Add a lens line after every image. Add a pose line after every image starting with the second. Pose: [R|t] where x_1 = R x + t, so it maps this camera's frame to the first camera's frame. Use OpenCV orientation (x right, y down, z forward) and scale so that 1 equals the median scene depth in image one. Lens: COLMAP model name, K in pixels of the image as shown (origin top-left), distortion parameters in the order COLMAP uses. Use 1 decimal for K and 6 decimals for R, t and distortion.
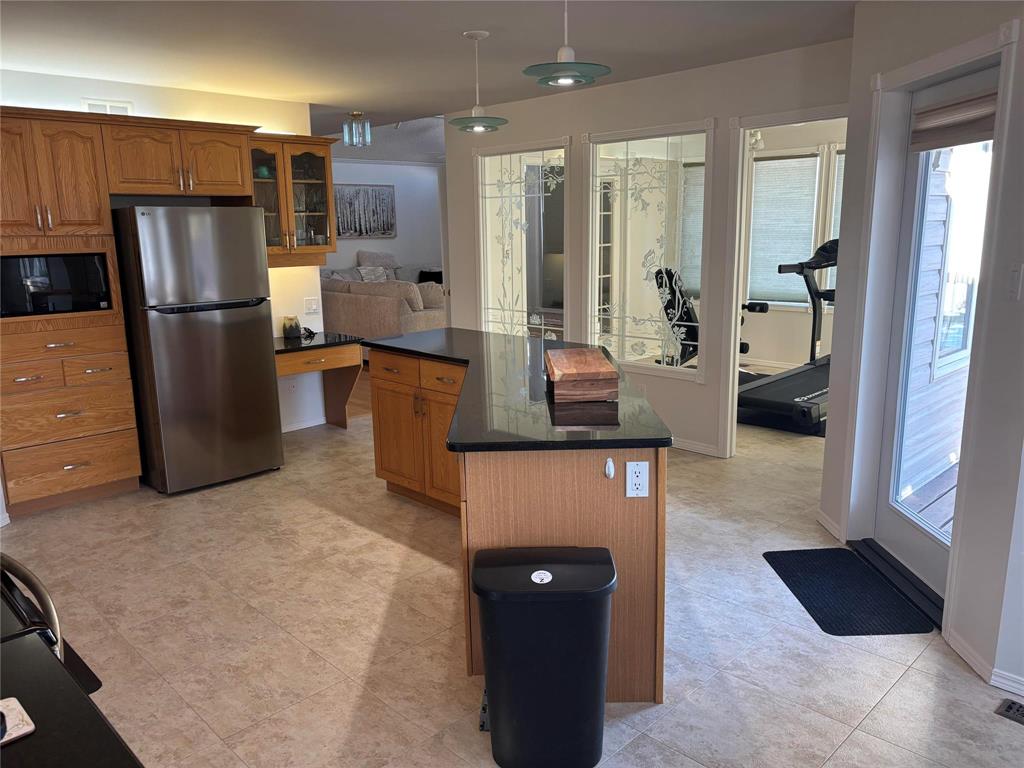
lens RADIAL K [[772.0, 0, 507.4], [0, 772.0, 381.1], [0, 0, 1]] dist [0.070422, -0.066371]
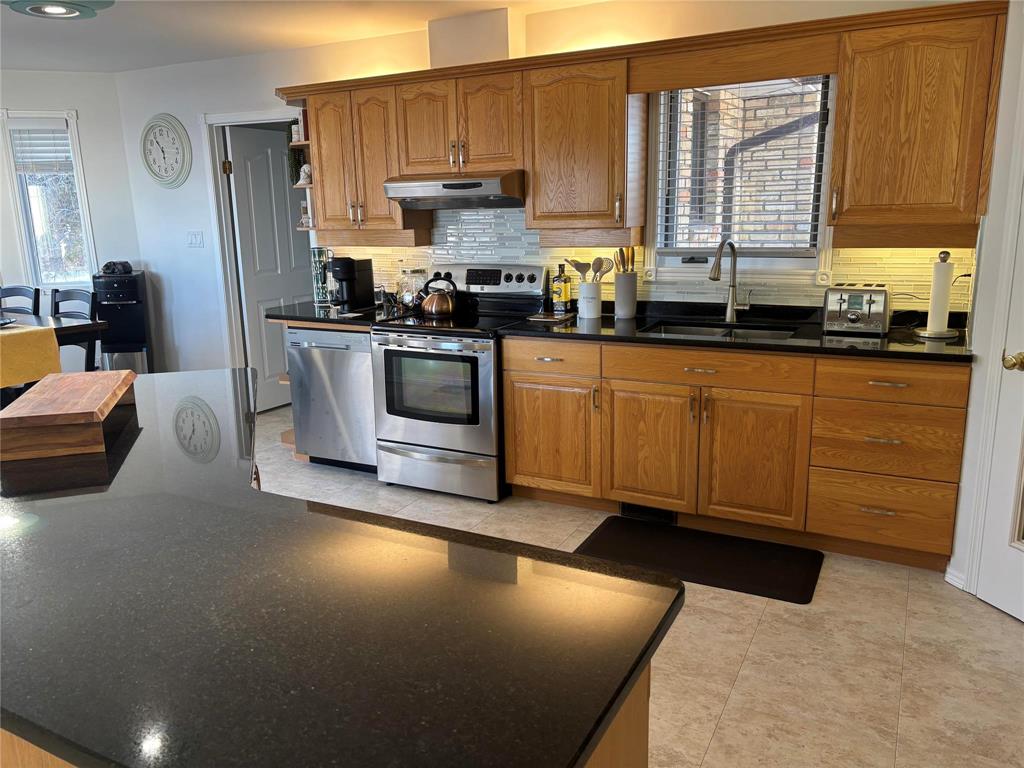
lens RADIAL K [[772.0, 0, 507.4], [0, 772.0, 381.1], [0, 0, 1]] dist [0.070422, -0.066371]
pose [[-0.952567, 0.103500, -0.286188, -0.047111], [-0.023037, 0.913171, 0.406925, -0.186872], [0.303456, 0.394216, -0.867472, 0.975914]]
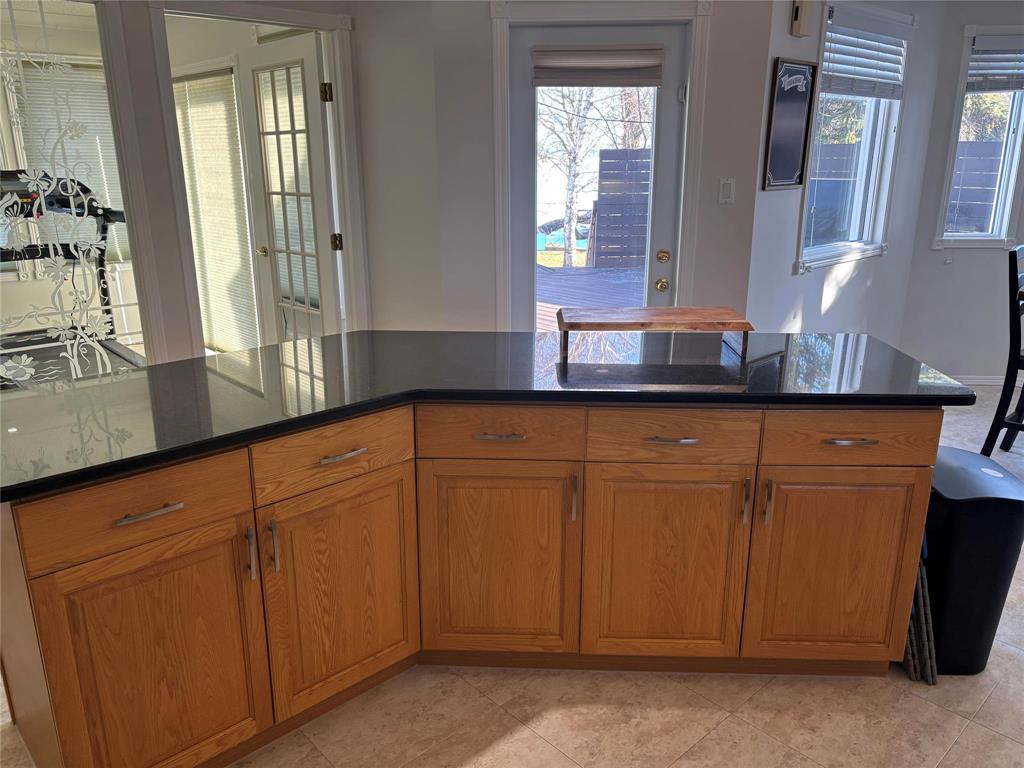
lens RADIAL K [[773.8, 0, 518.4], [0, 773.8, 379.5], [0, 0, 1]] dist [0.081982, -0.092618]
pose [[0.027300, -0.257245, 0.965960, -0.398752], [0.201044, 0.947989, 0.246777, -0.107160], [-0.979202, 0.187464, 0.077598, 0.620256]]
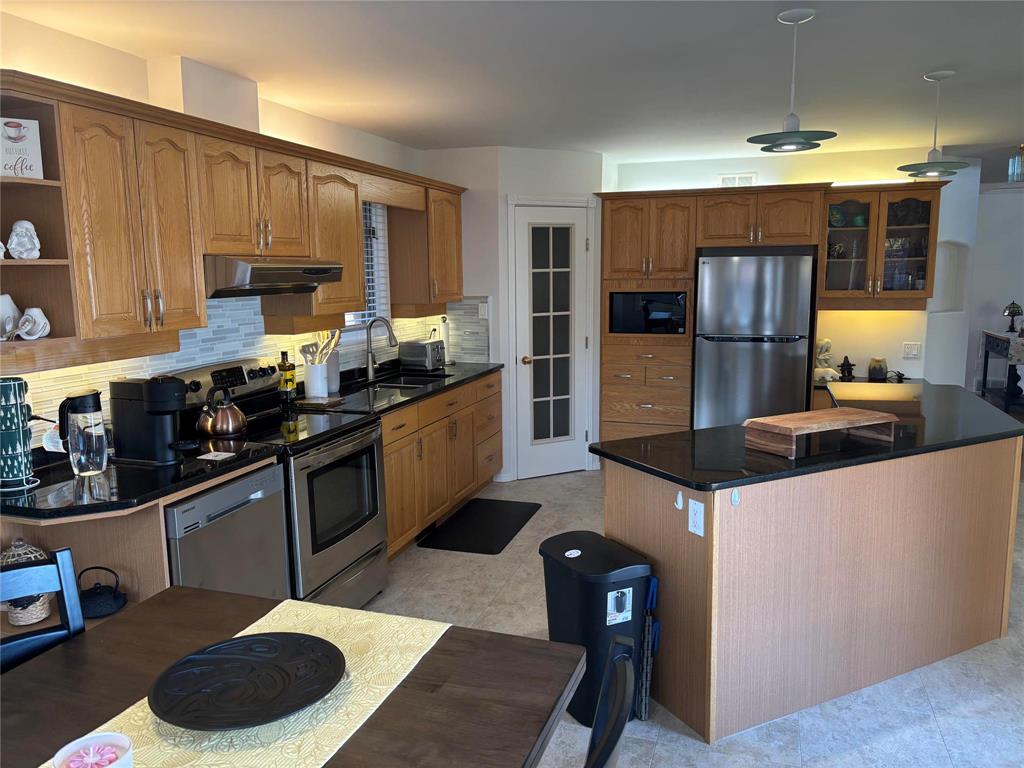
lens RADIAL K [[772.0, 0, 507.4], [0, 772.0, 381.1], [0, 0, 1]] dist [0.070422, -0.066371]
pose [[0.457964, 0.138881, -0.878055, 0.434852], [-0.175661, 0.982383, 0.063763, -0.036909], [0.871442, 0.125039, 0.474293, 0.104159]]
